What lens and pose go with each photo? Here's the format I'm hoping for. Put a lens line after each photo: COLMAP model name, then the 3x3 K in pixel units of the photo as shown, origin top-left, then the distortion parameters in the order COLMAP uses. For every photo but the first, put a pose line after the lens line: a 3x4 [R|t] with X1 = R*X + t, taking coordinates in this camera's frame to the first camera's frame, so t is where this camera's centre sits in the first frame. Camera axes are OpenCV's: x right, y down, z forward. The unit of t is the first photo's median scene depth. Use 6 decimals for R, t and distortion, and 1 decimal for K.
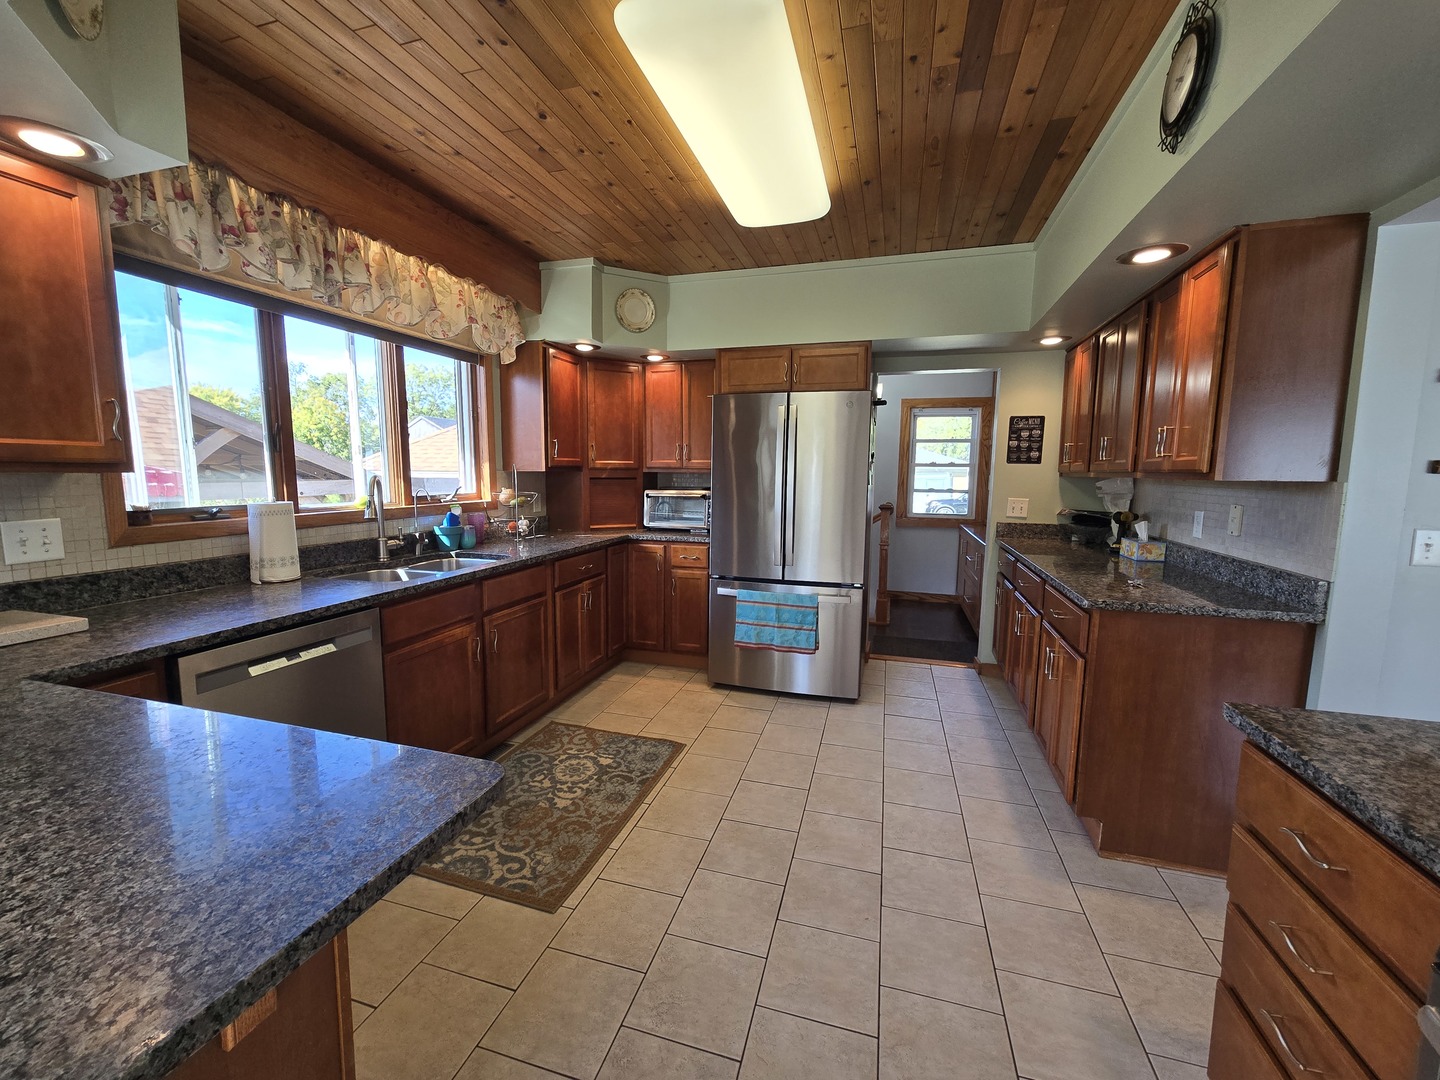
lens RADIAL K [[584.8, 0, 714.9], [0, 584.8, 539.5], [0, 0, 1]] dist [0.000576, -0.000558]
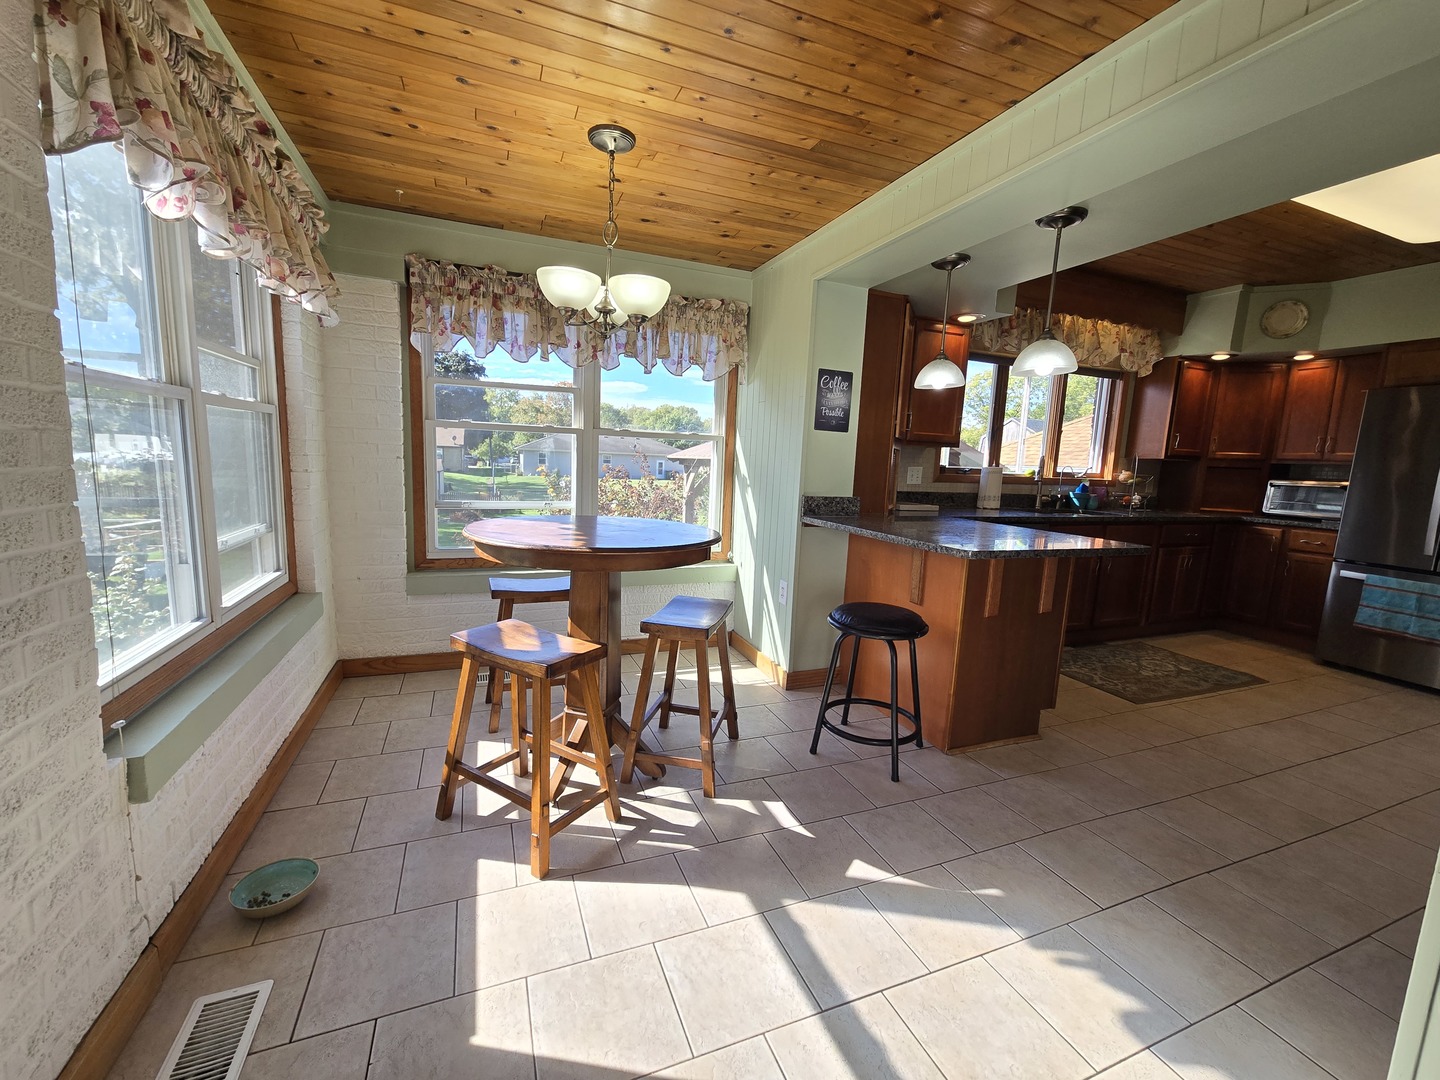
lens RADIAL K [[584.8, 0, 713.8], [0, 584.8, 538.8], [0, 0, 1]] dist [0.000576, -0.000558]
pose [[0.614182, 0.125394, -0.779138, 0.128477], [-0.128451, 0.990014, 0.058077, 0.113132], [0.778640, 0.064411, 0.624156, -0.573653]]
